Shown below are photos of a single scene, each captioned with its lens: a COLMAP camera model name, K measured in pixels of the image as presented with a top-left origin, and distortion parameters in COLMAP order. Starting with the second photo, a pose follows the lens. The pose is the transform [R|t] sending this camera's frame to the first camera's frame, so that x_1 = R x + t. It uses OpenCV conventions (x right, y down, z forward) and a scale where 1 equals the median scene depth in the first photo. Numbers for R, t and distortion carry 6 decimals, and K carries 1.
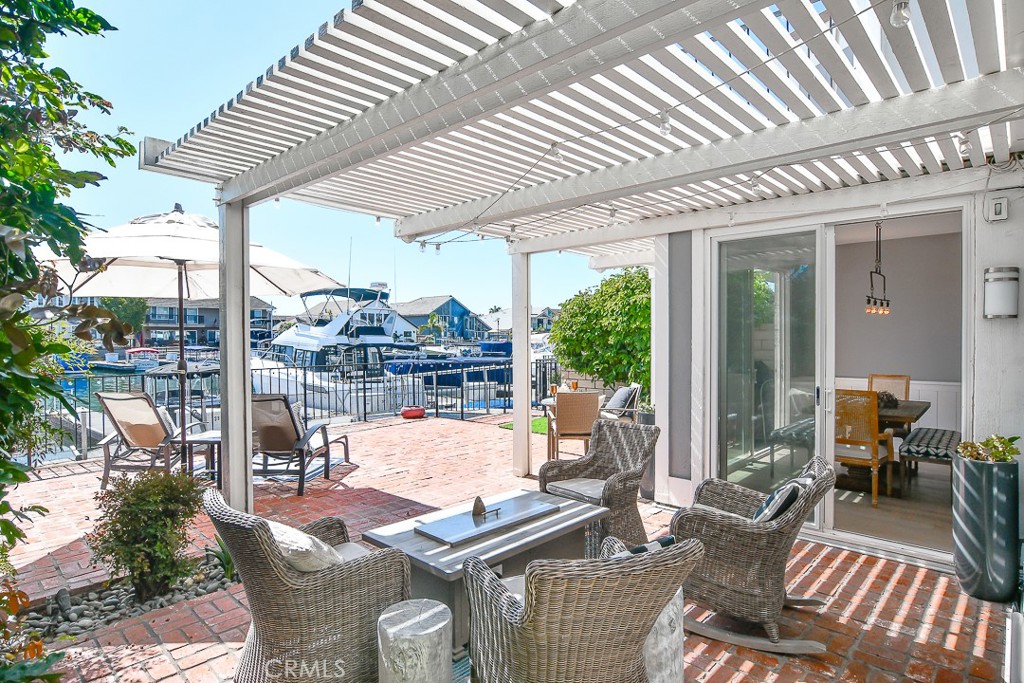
lens RADIAL K [[562.8, 0, 512.0], [0, 562.8, 343.2], [0, 0, 1]] dist [-0.010490, 0.000925]
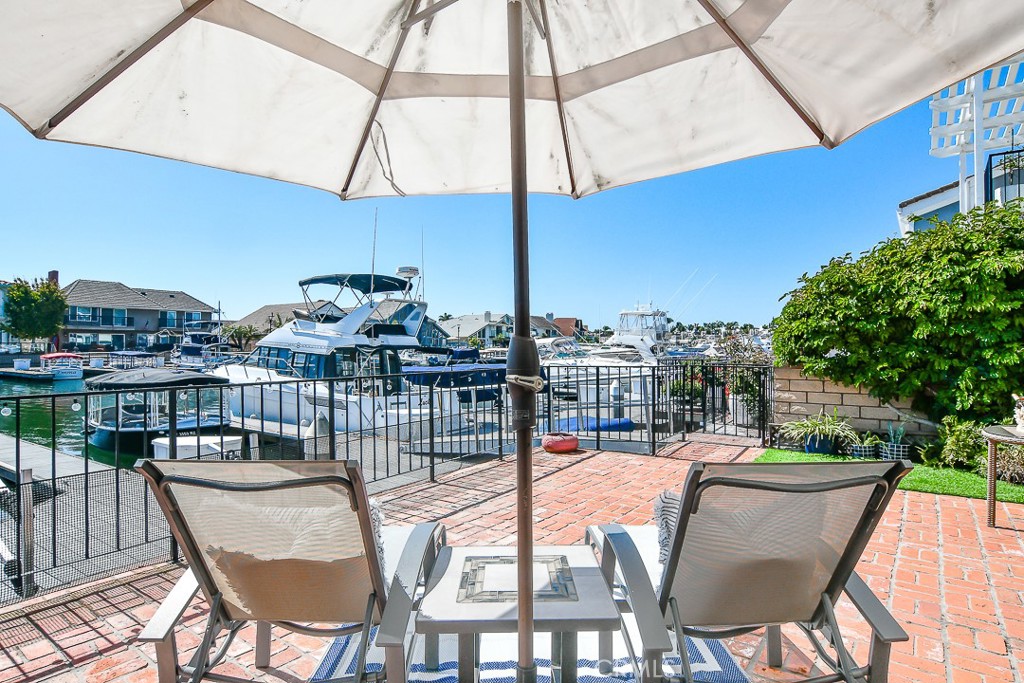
lens RADIAL K [[562.8, 0, 517.6], [0, 562.8, 344.8], [0, 0, 1]] dist [-0.010490, 0.000925]
pose [[0.993736, 0.007386, 0.111507, -0.157618], [-0.005899, 0.999889, -0.013660, 0.008961], [-0.111595, 0.012916, 0.993670, 0.187490]]
